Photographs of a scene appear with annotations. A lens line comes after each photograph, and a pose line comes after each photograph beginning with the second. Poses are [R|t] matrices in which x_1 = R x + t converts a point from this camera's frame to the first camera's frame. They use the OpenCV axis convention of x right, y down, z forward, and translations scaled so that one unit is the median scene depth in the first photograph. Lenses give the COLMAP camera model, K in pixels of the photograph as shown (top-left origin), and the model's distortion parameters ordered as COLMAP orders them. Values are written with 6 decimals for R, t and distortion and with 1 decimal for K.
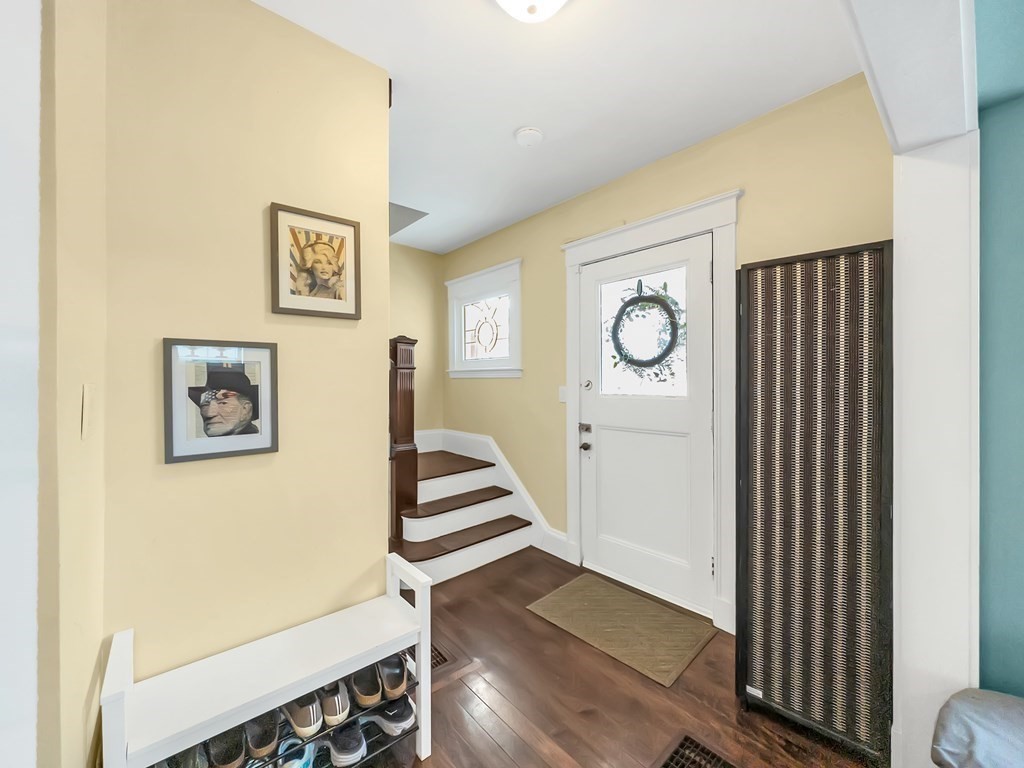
lens RADIAL K [[411.3, 0, 512.2], [0, 411.3, 378.4], [0, 0, 1]] dist [-0.002199, -0.000445]
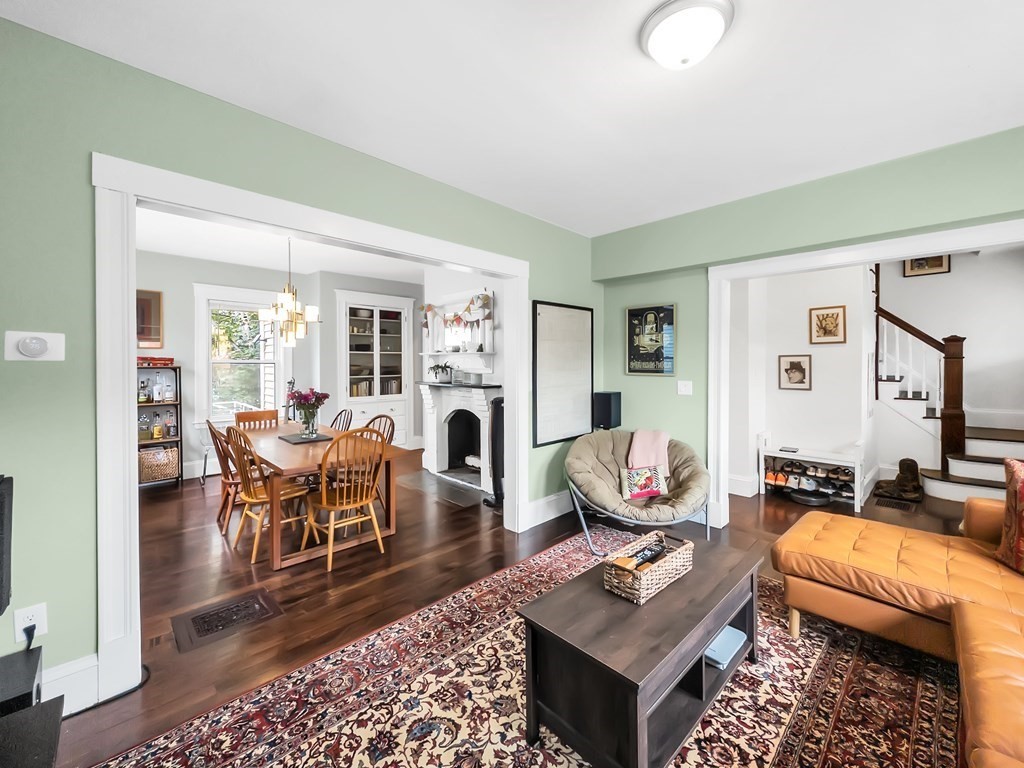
lens RADIAL K [[411.3, 0, 516.6], [0, 411.3, 365.2], [0, 0, 1]] dist [-0.002199, -0.000445]
pose [[0.071295, 0.000835, -0.997455, 2.332269], [0.000832, 0.999999, 0.000897, -0.011445], [0.997455, -0.000894, 0.071294, -1.405028]]
